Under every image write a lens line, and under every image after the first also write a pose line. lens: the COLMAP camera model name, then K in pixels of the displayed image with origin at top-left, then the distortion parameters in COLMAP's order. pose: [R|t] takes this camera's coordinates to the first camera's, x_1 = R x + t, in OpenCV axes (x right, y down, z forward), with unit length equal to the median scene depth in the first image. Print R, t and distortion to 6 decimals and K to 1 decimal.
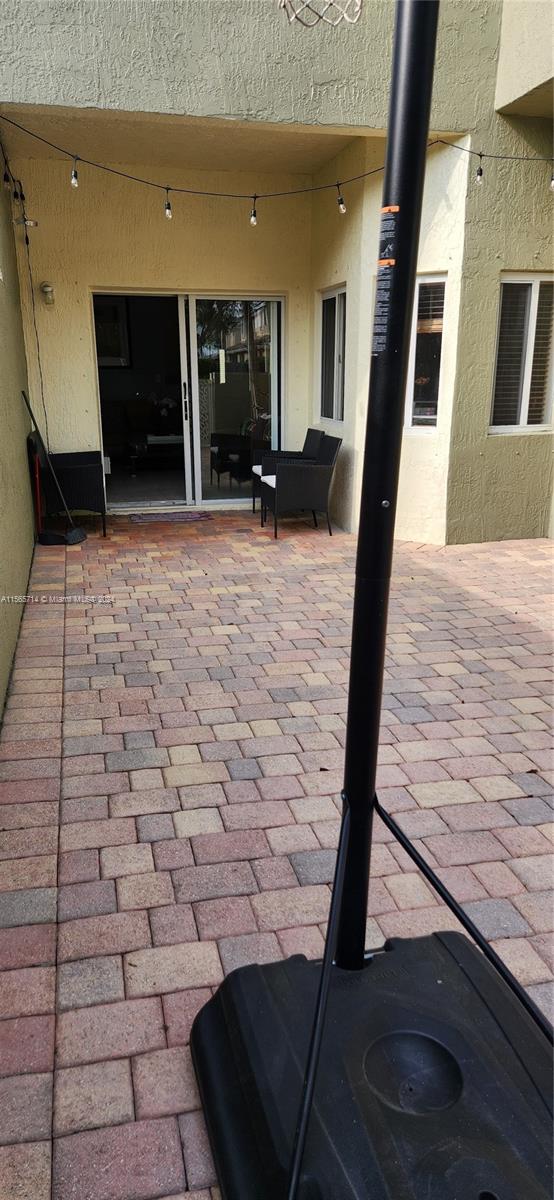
lens RADIAL K [[804.6, 0, 276.1], [0, 804.6, 598.1], [0, 0, 1]] dist [0.042146, -0.012782]
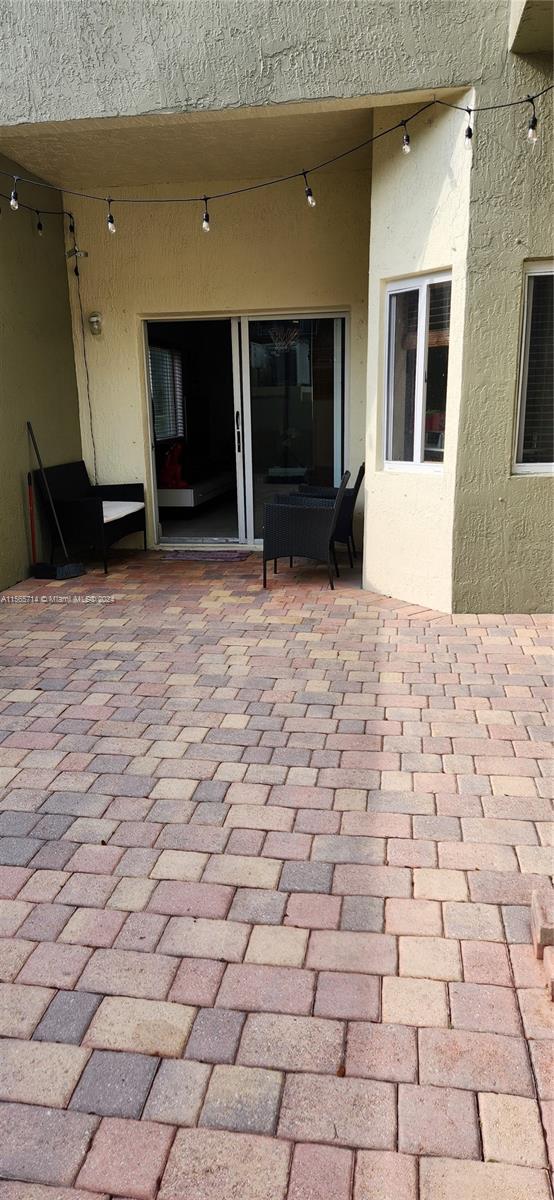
lens RADIAL K [[804.6, 0, 275.1], [0, 804.6, 603.1], [0, 0, 1]] dist [0.042146, -0.012782]
pose [[0.918550, 0.080401, -0.387041, 0.385755], [-0.091460, 0.995756, -0.010210, -0.056325], [0.384578, 0.044777, 0.922006, 0.228293]]
